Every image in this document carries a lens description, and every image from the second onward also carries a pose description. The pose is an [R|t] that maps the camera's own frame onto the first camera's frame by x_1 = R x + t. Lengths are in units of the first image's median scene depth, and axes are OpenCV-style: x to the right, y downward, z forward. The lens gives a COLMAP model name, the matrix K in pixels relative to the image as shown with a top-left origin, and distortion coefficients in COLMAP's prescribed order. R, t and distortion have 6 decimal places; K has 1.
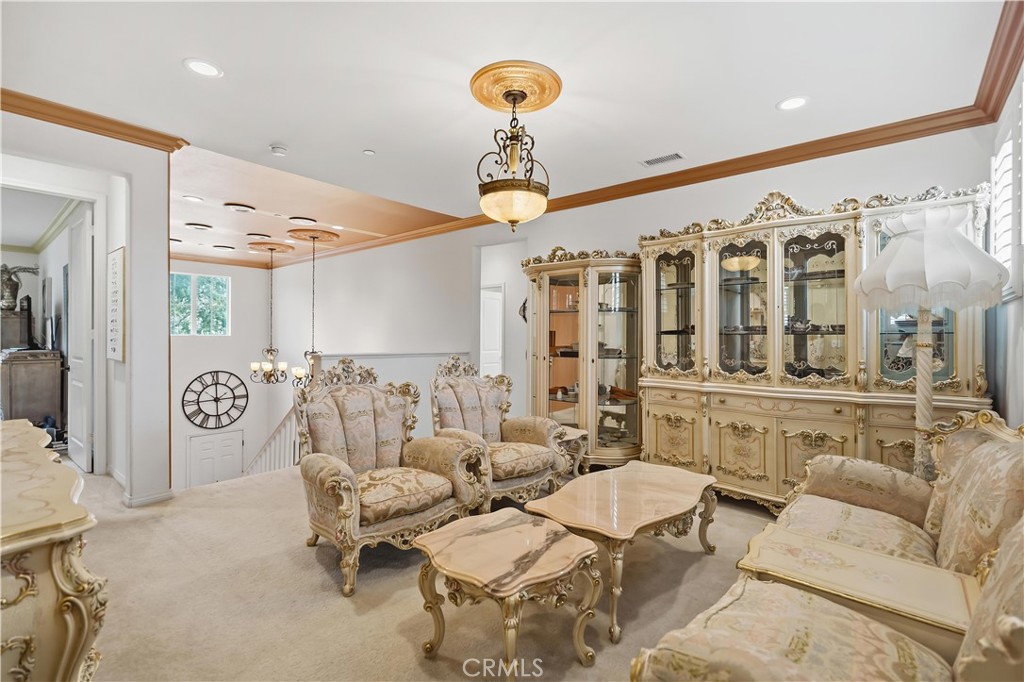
lens RADIAL K [[462.8, 0, 512.0], [0, 462.8, 341.0], [0, 0, 1]] dist [-0.002149, -0.000085]
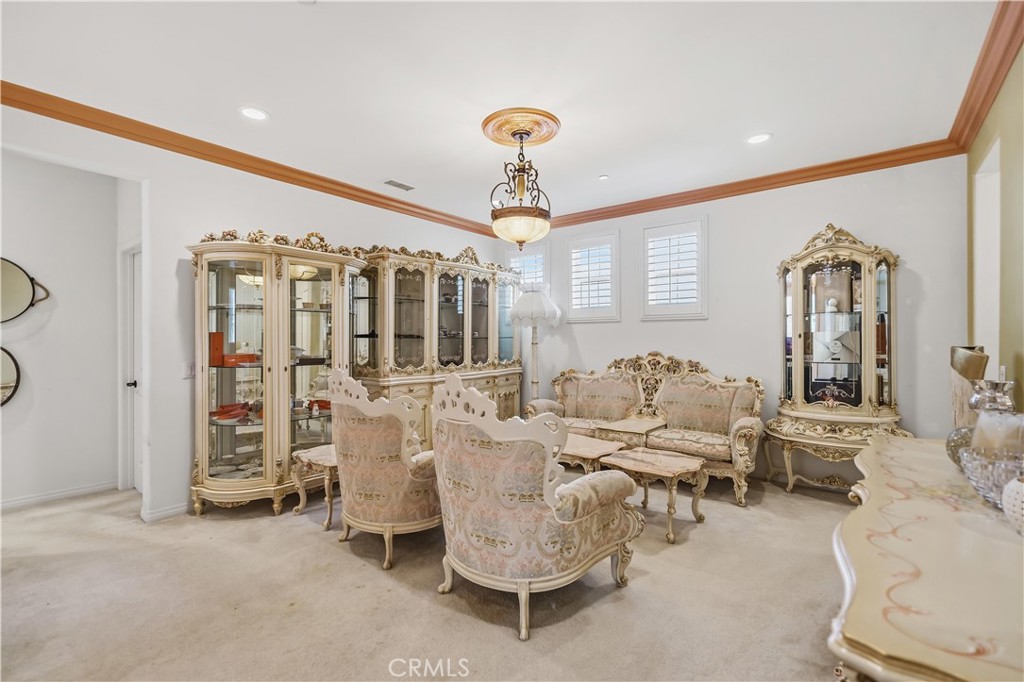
lens RADIAL K [[462.8, 0, 512.0], [0, 462.8, 341.0], [0, 0, 1]] dist [-0.002149, -0.000085]
pose [[-0.036408, -0.008620, 0.999300, -0.899552], [0.012163, 0.999885, 0.009068, -0.014754], [-0.999263, 0.012484, -0.036299, 0.828066]]
